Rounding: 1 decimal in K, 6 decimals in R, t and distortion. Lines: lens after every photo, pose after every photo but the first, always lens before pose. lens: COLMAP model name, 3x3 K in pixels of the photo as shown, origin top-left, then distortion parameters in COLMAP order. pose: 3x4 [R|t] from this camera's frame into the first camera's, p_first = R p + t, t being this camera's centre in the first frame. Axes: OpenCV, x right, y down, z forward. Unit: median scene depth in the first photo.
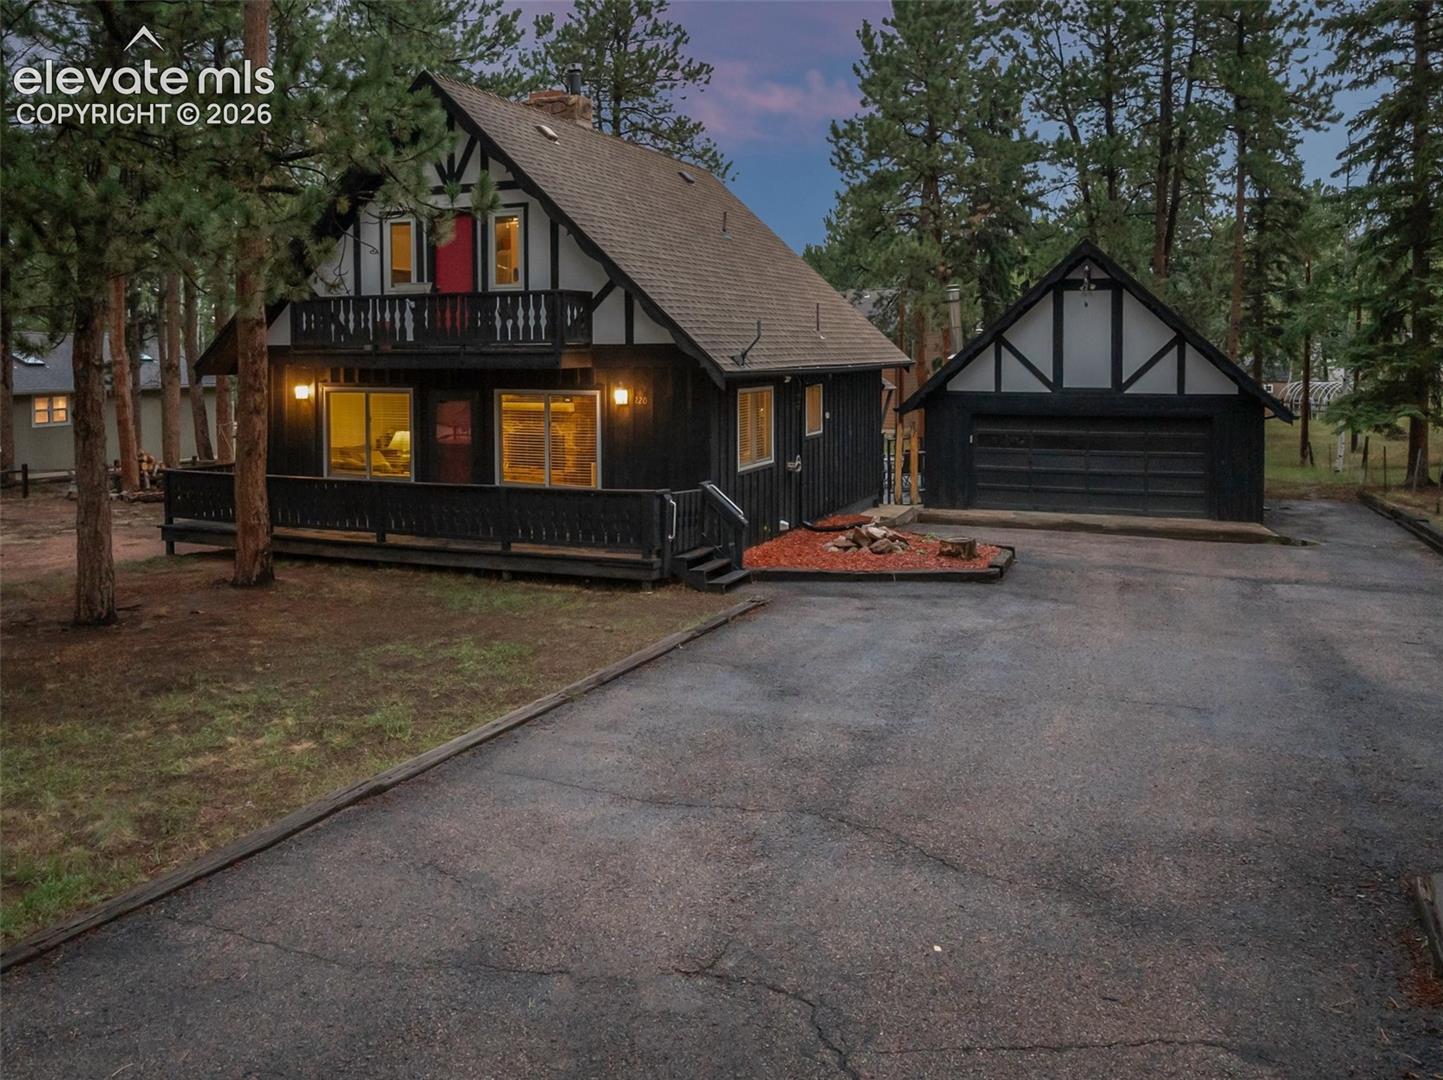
lens RADIAL K [[1123.5, 0, 699.9], [0, 1123.5, 407.9], [0, 0, 1]] dist [-0.047493, 0.018406]
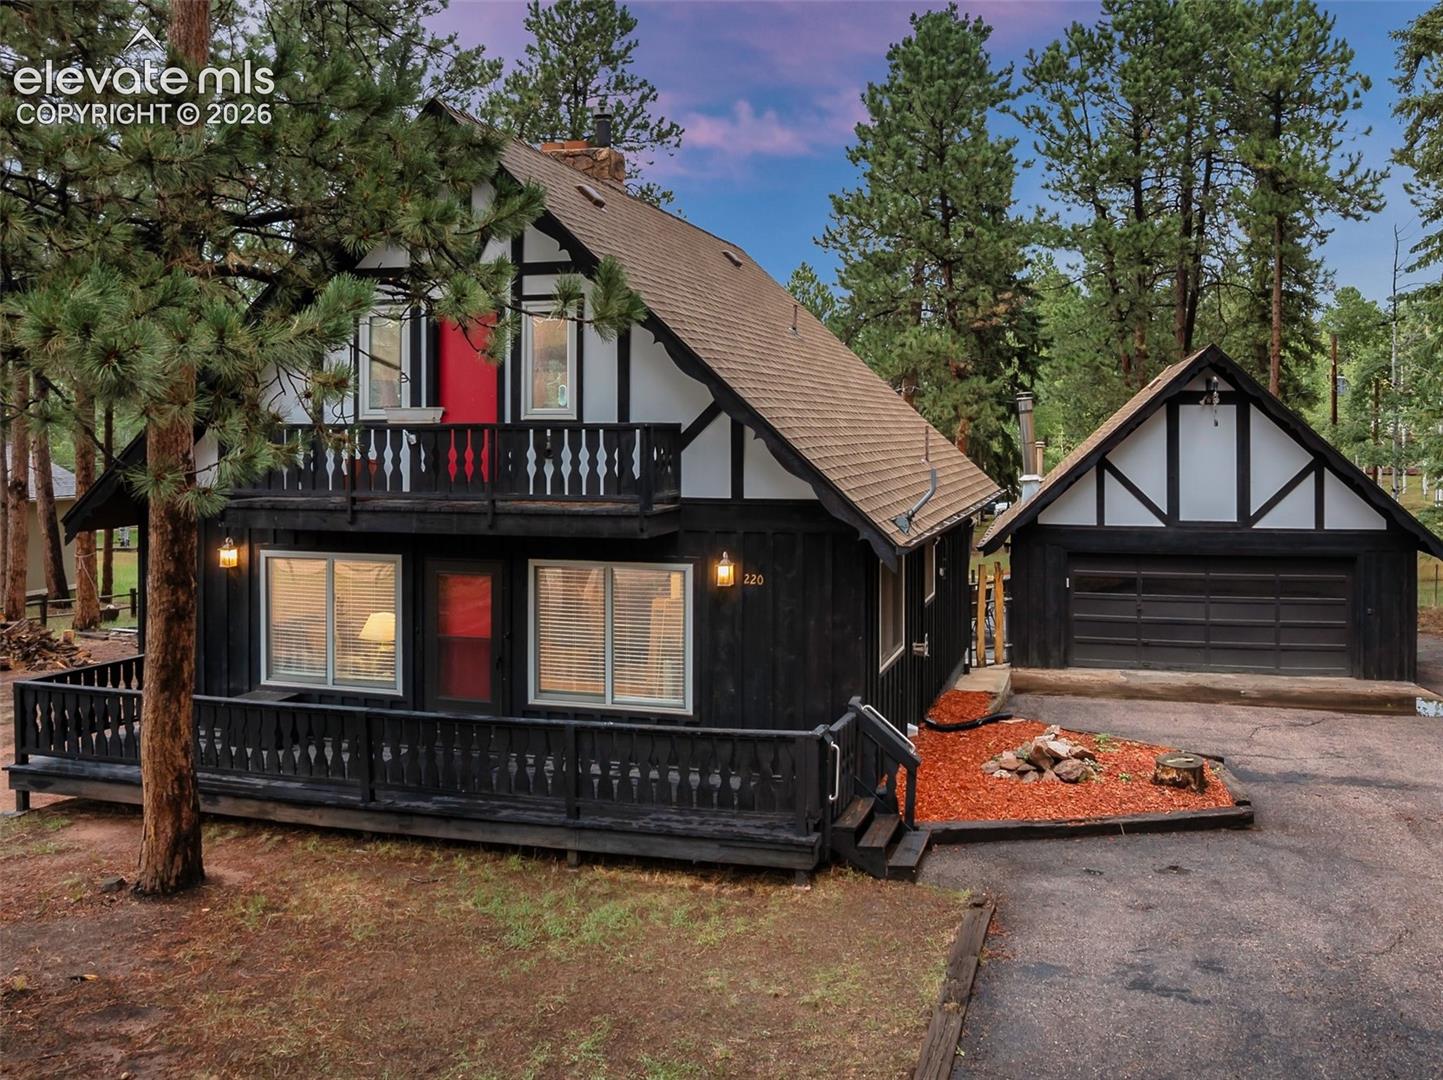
lens RADIAL K [[1190.6, 0, 786.2], [0, 1190.6, 445.6], [0, 0, 1]] dist [-0.036145, -0.007866]
pose [[0.989456, 0.002372, 0.144812, -0.126923], [0.003682, 0.999131, -0.041522, -0.053558], [-0.144784, 0.041617, 0.988588, 0.237331]]
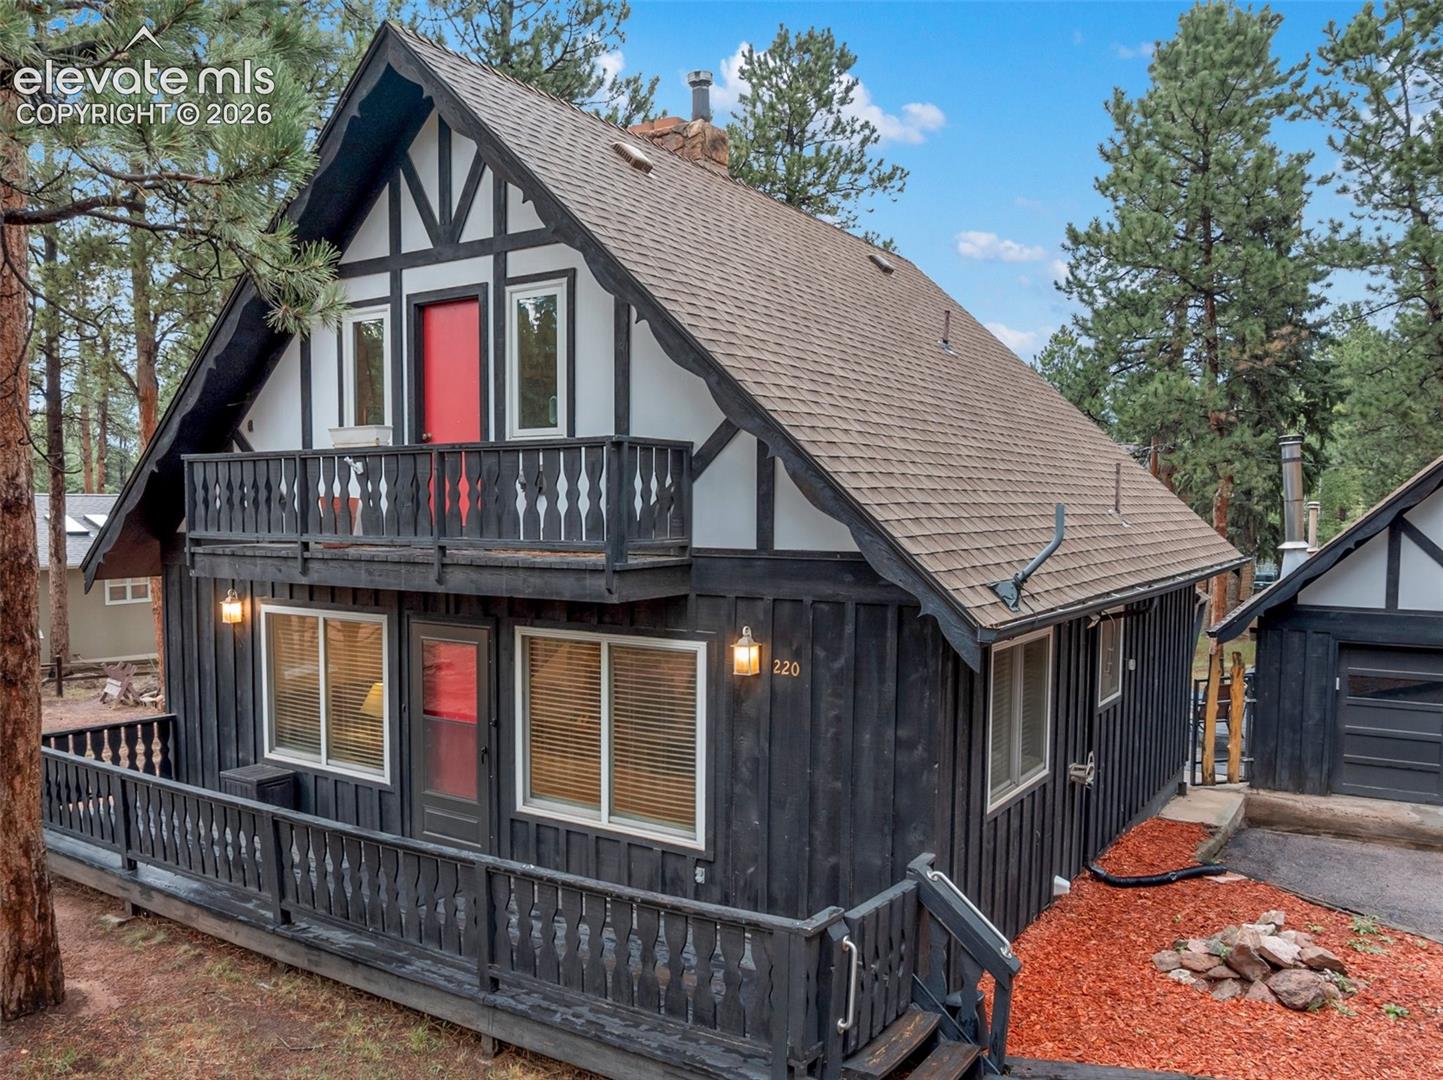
lens RADIAL K [[1123.5, 0, 648.2], [0, 1123.5, 599.8], [0, 0, 1]] dist [-0.047493, 0.018406]
pose [[0.979524, 0.022381, -0.200082, -0.013975], [-0.016355, 0.999363, 0.031722, -0.045321], [0.200664, -0.027801, 0.979266, 0.469981]]
